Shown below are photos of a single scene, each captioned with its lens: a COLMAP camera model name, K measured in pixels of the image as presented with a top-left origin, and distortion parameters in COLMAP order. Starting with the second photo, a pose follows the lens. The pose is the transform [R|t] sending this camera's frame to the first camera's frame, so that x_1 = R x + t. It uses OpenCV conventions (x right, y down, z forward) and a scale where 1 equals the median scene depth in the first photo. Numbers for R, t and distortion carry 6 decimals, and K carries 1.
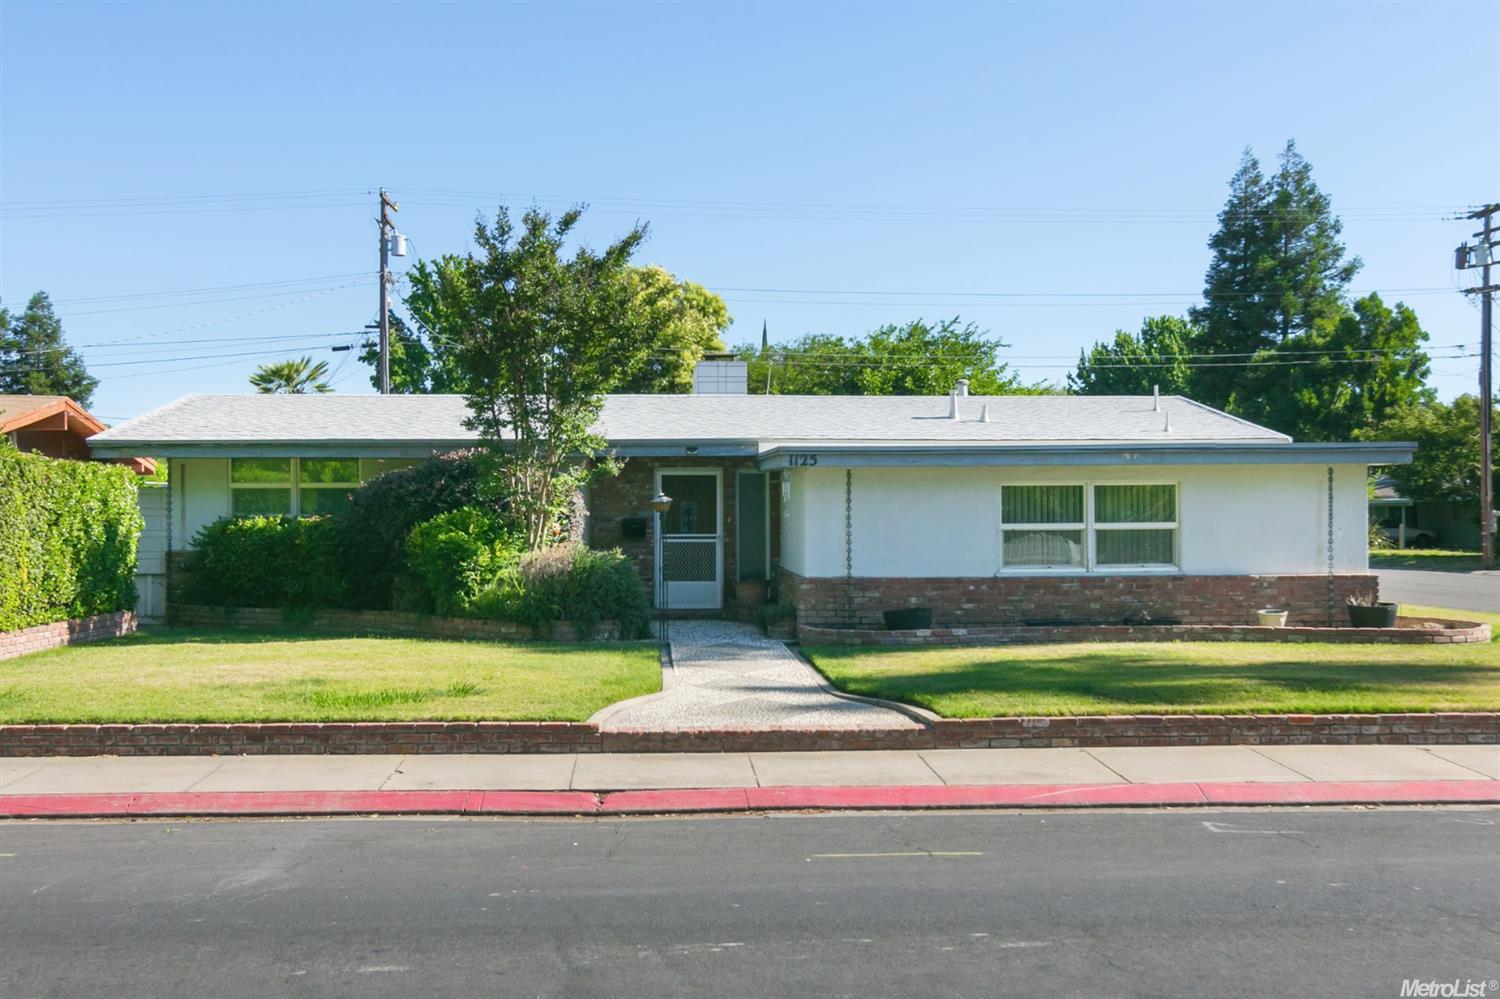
lens RADIAL K [[2185.9, 0, 750.0], [0, 2185.9, 499.5], [0, 0, 1]] dist [-0.019381, -0.006179]
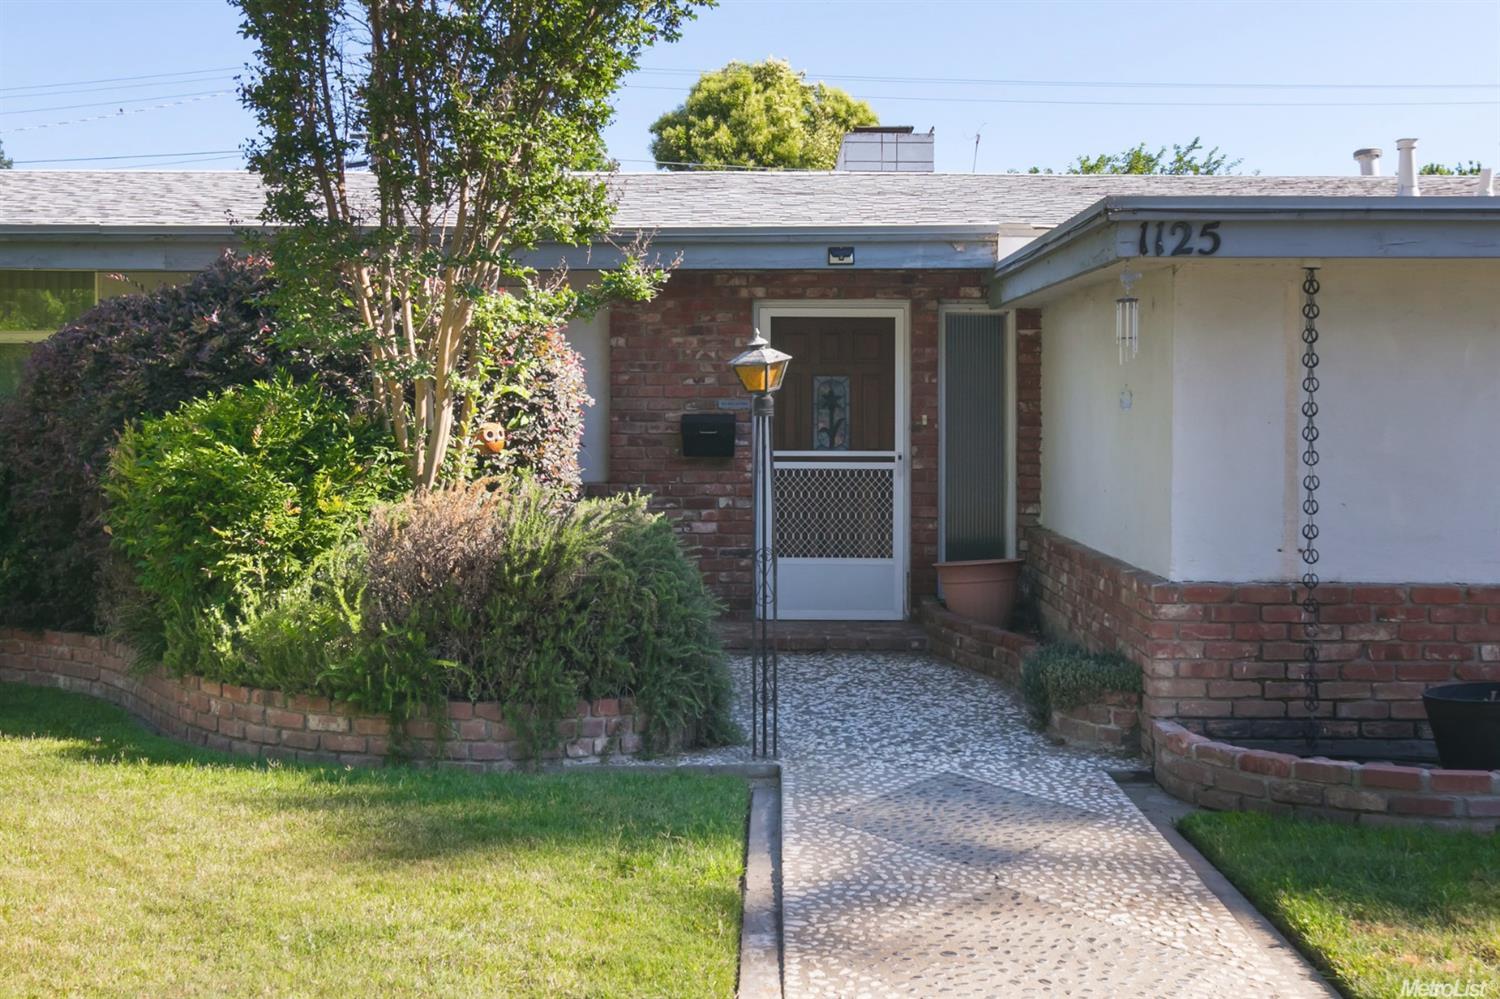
lens RADIAL K [[1910.7, 0, 750.0], [0, 1910.7, 499.5], [0, 0, 1]] dist [0.009285, 0.012527]
pose [[0.998030, 0.007627, -0.062278, -0.022067], [-0.004640, 0.998838, 0.047974, 0.007868], [0.062571, -0.047590, 0.996905, 0.669062]]
